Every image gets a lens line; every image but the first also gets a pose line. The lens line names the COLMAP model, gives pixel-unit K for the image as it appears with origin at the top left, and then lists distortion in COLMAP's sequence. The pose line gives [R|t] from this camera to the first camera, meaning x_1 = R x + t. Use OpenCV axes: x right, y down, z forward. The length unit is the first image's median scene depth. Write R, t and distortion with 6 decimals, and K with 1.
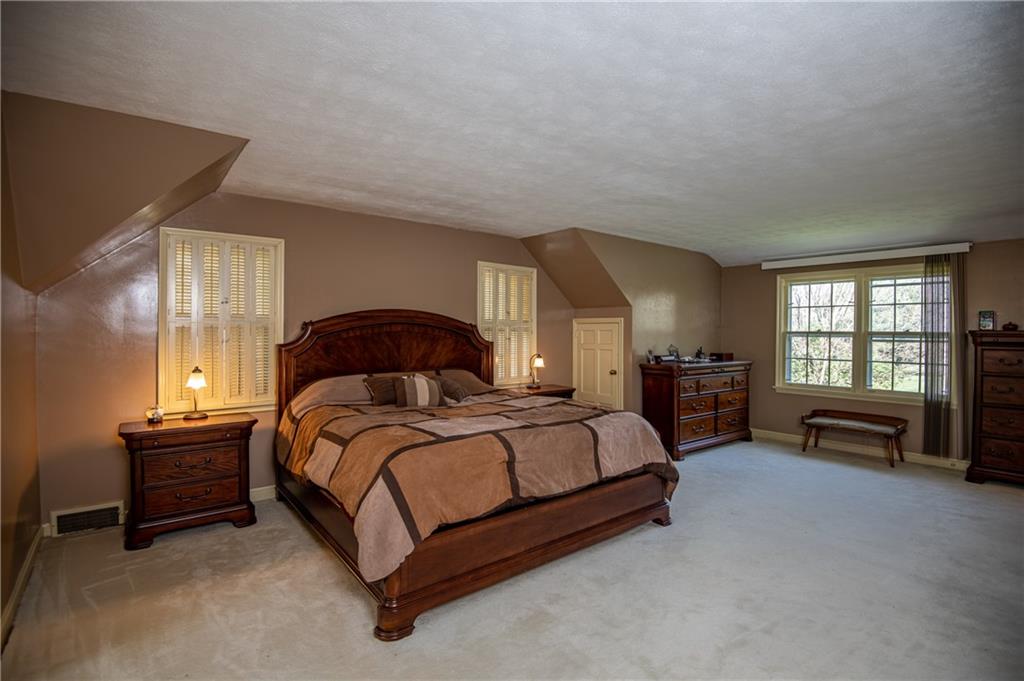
lens RADIAL K [[483.9, 0, 514.2], [0, 483.9, 345.1], [0, 0, 1]] dist [0.000656, -0.027808]
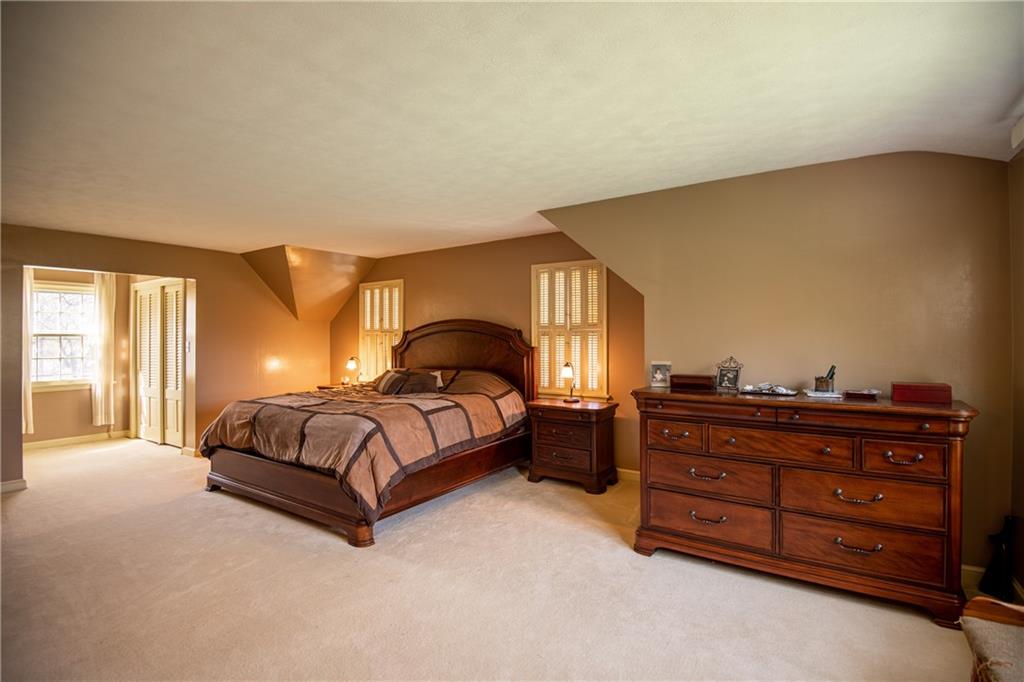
lens RADIAL K [[483.9, 0, 514.2], [0, 483.9, 345.6], [0, 0, 1]] dist [0.000656, -0.027808]
pose [[0.293259, 0.012822, -0.955947, 0.838806], [-0.016624, 0.999827, 0.008311, -0.016901], [0.955889, 0.013454, 0.293421, 0.663143]]
